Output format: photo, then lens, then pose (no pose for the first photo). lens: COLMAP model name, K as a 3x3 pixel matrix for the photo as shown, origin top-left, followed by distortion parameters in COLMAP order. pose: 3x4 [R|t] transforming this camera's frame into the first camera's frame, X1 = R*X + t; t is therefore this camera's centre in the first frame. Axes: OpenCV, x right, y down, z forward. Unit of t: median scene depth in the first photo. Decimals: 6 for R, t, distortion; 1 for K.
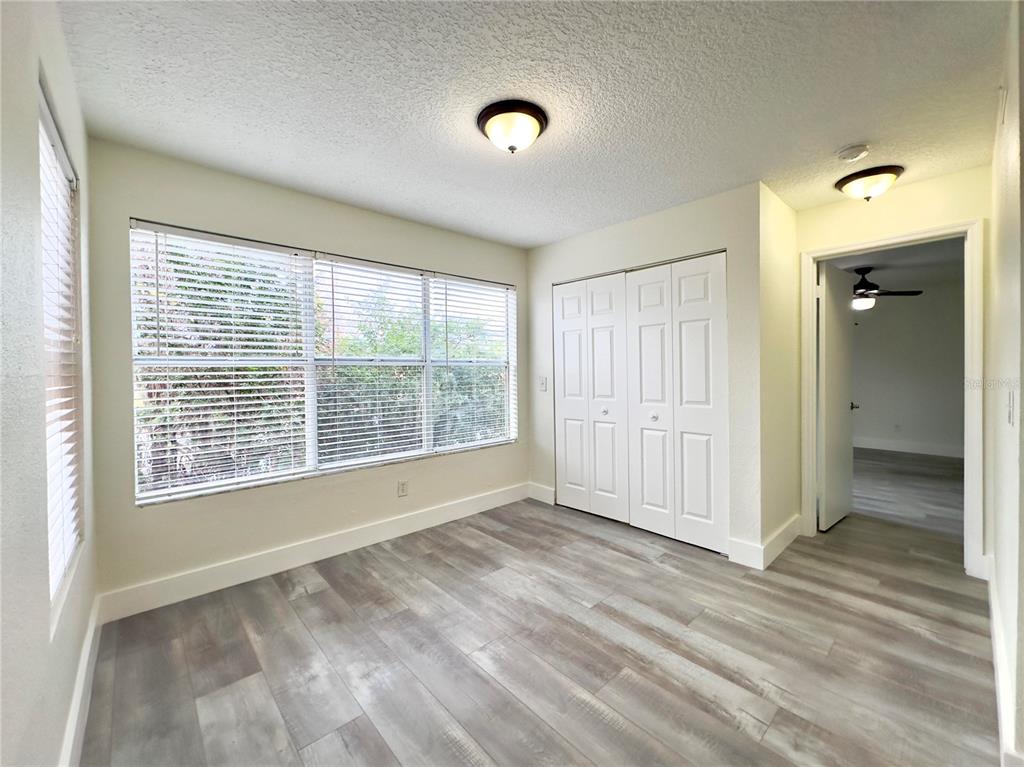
lens RADIAL K [[409.5, 0, 520.7], [0, 409.5, 374.9], [0, 0, 1]] dist [-0.004178, 0.001177]
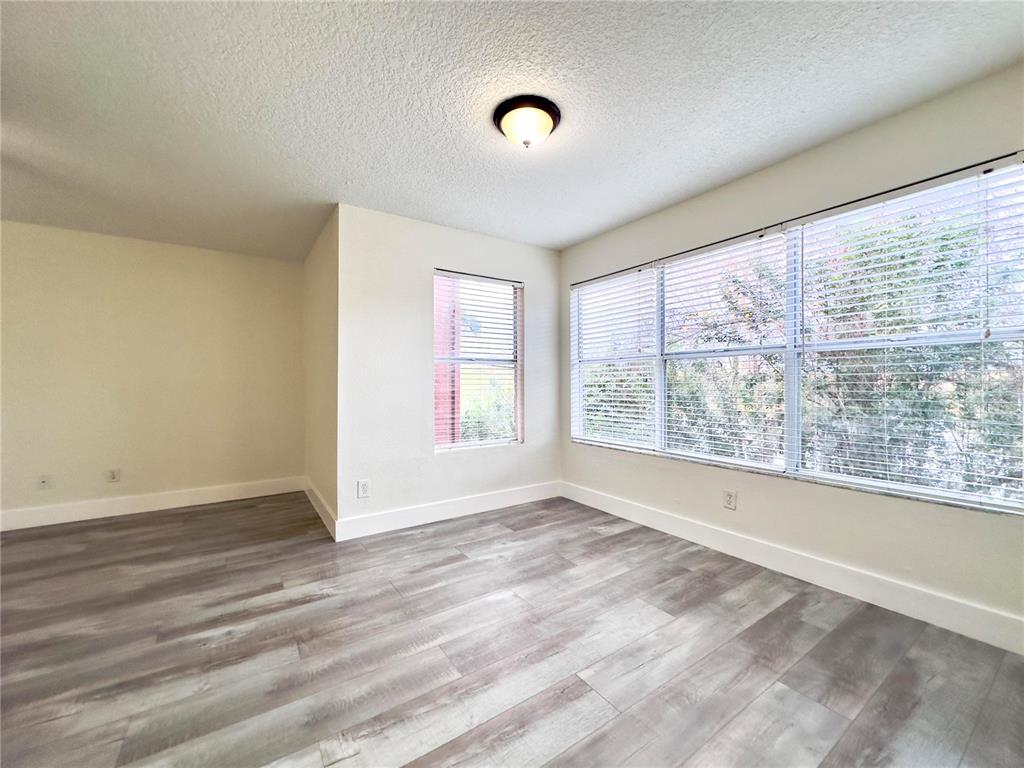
lens RADIAL K [[409.5, 0, 515.2], [0, 409.5, 386.5], [0, 0, 1]] dist [-0.004178, 0.001177]
pose [[-0.144626, 0.017567, -0.989330, 0.767277], [-0.004755, 0.999819, 0.018448, 0.033580], [0.989475, 0.007373, -0.144517, 0.844187]]
